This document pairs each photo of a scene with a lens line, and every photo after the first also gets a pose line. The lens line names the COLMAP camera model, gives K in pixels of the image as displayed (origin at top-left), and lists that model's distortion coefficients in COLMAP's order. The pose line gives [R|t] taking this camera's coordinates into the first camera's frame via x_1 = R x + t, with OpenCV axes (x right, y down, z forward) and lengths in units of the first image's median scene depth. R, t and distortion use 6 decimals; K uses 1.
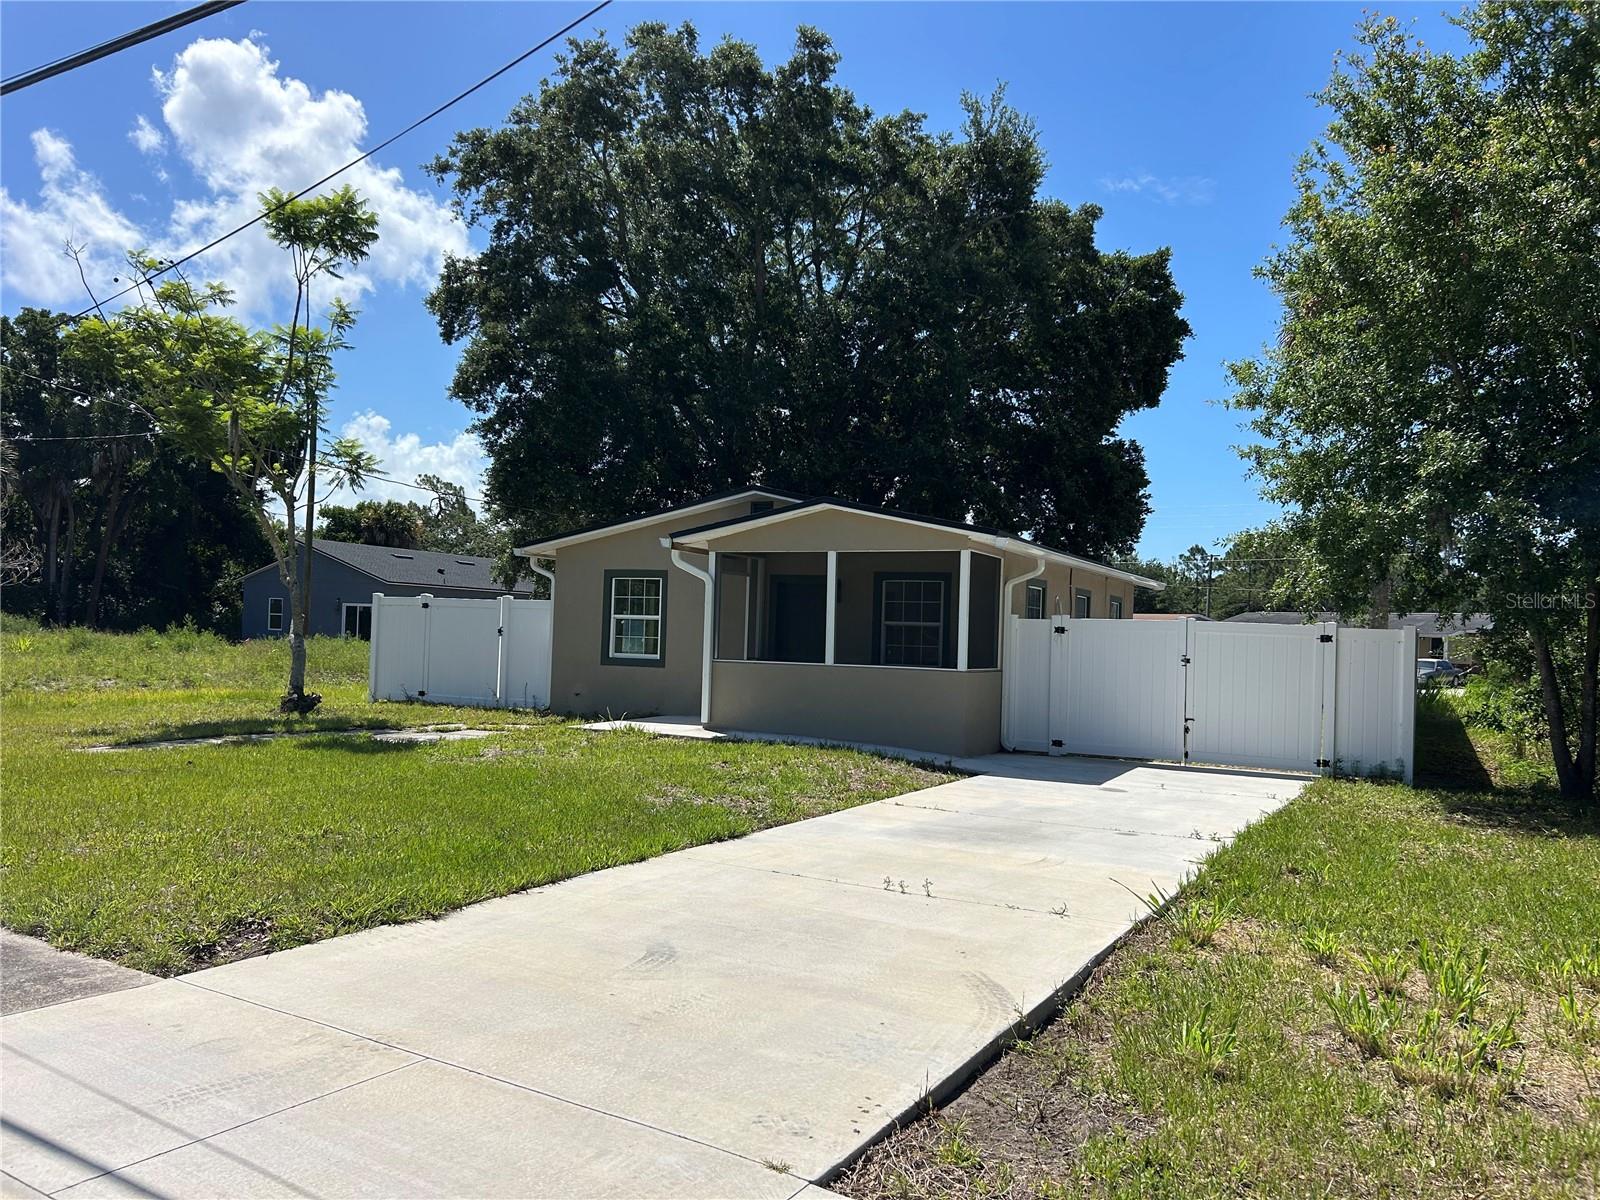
lens RADIAL K [[1209.2, 0, 806.4], [0, 1209.2, 603.7], [0, 0, 1]] dist [0.051212, -0.064404]
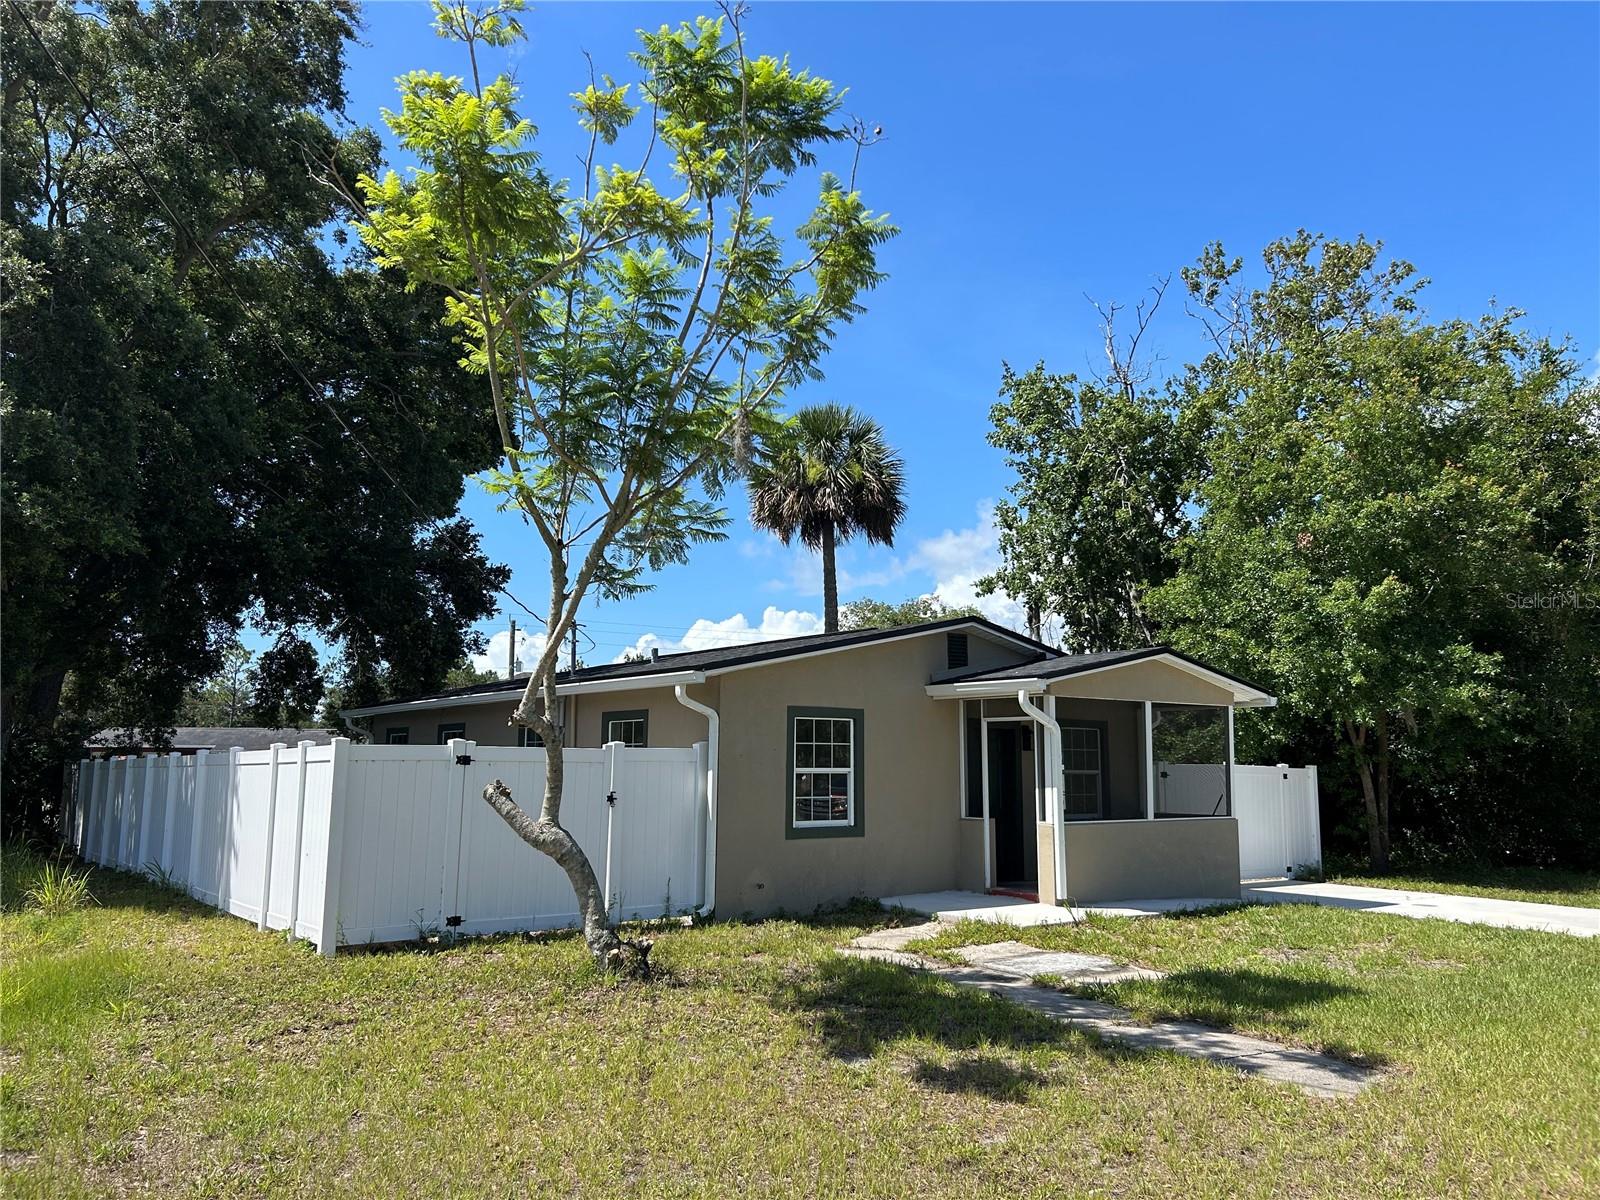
lens RADIAL K [[1209.2, 0, 798.2], [0, 1209.2, 594.9], [0, 0, 1]] dist [0.051212, -0.064404]
pose [[0.459087, 0.095849, 0.883205, -0.539673], [-0.014993, 0.994857, -0.100173, -0.014488], [-0.888265, 0.032746, 0.458163, 0.439207]]
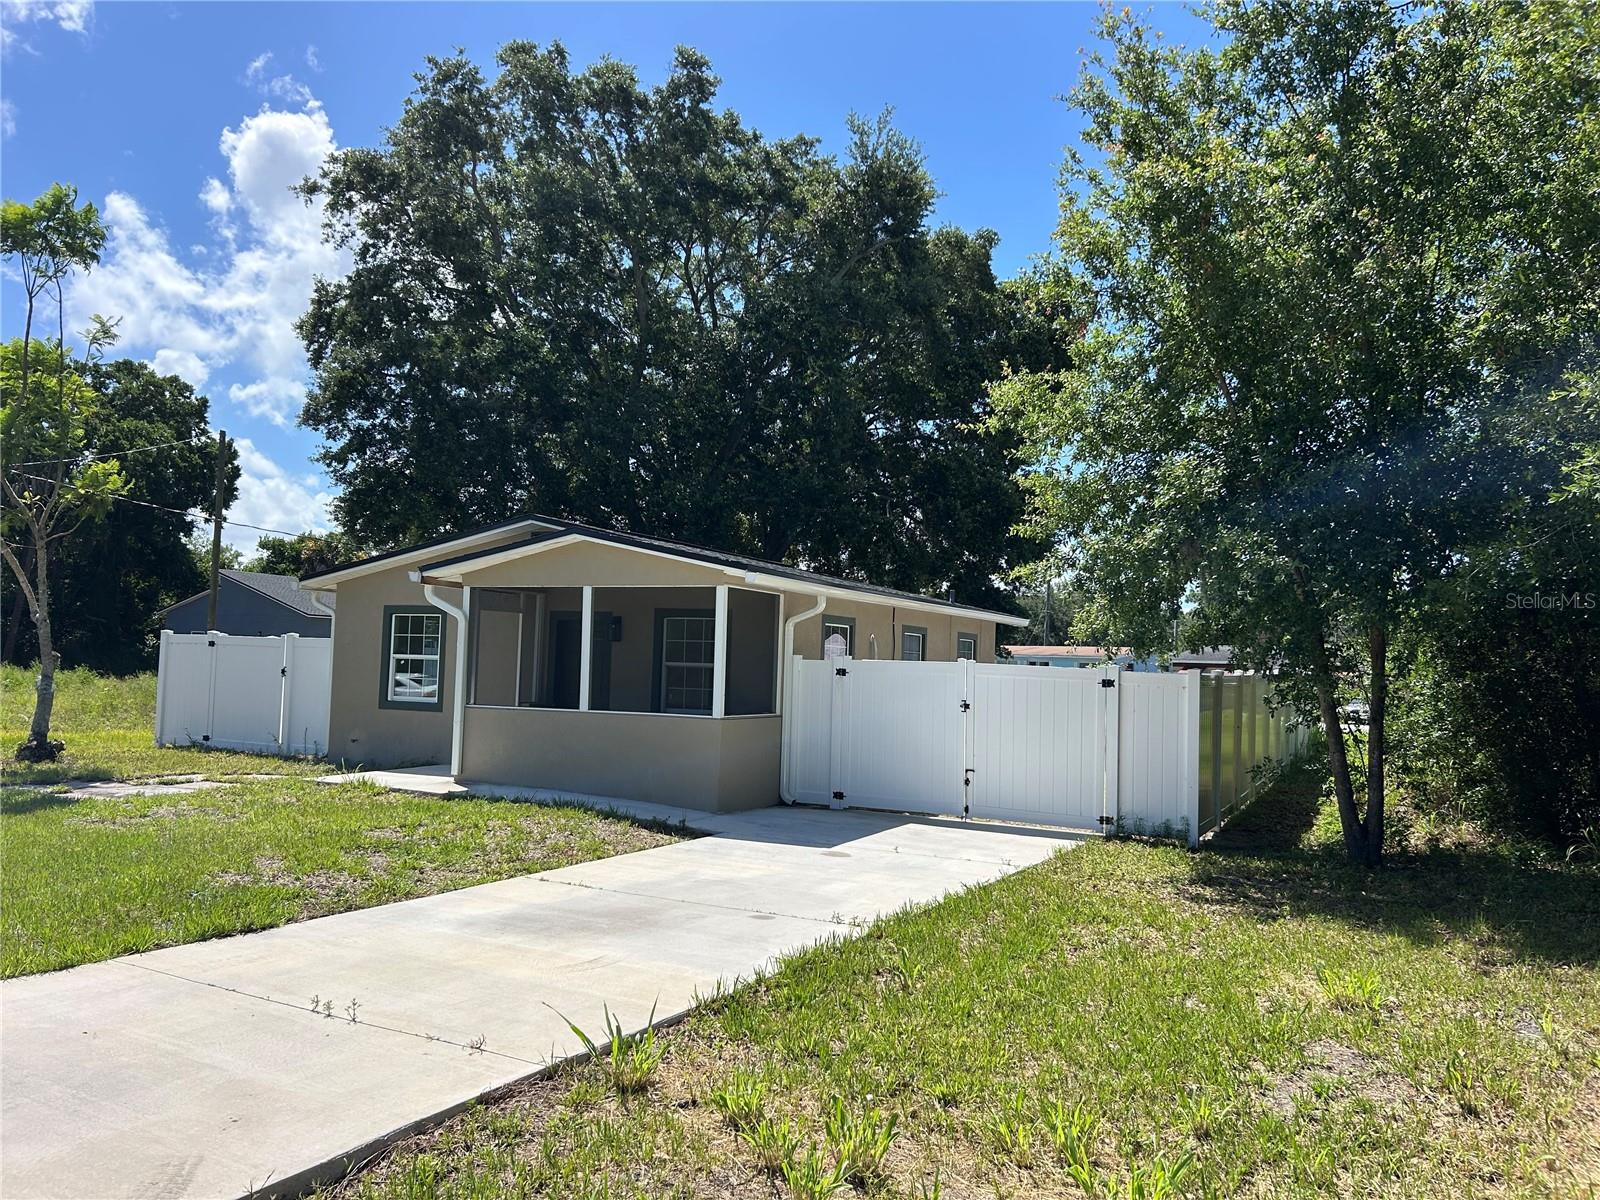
lens RADIAL K [[1209.2, 0, 800.3], [0, 1209.2, 593.9], [0, 0, 1]] dist [0.051212, -0.064404]
pose [[0.999991, 0.000713, 0.004120, 0.098364], [-0.000572, 0.999415, -0.034191, -0.003575], [-0.004142, 0.034189, 0.999407, 0.045031]]
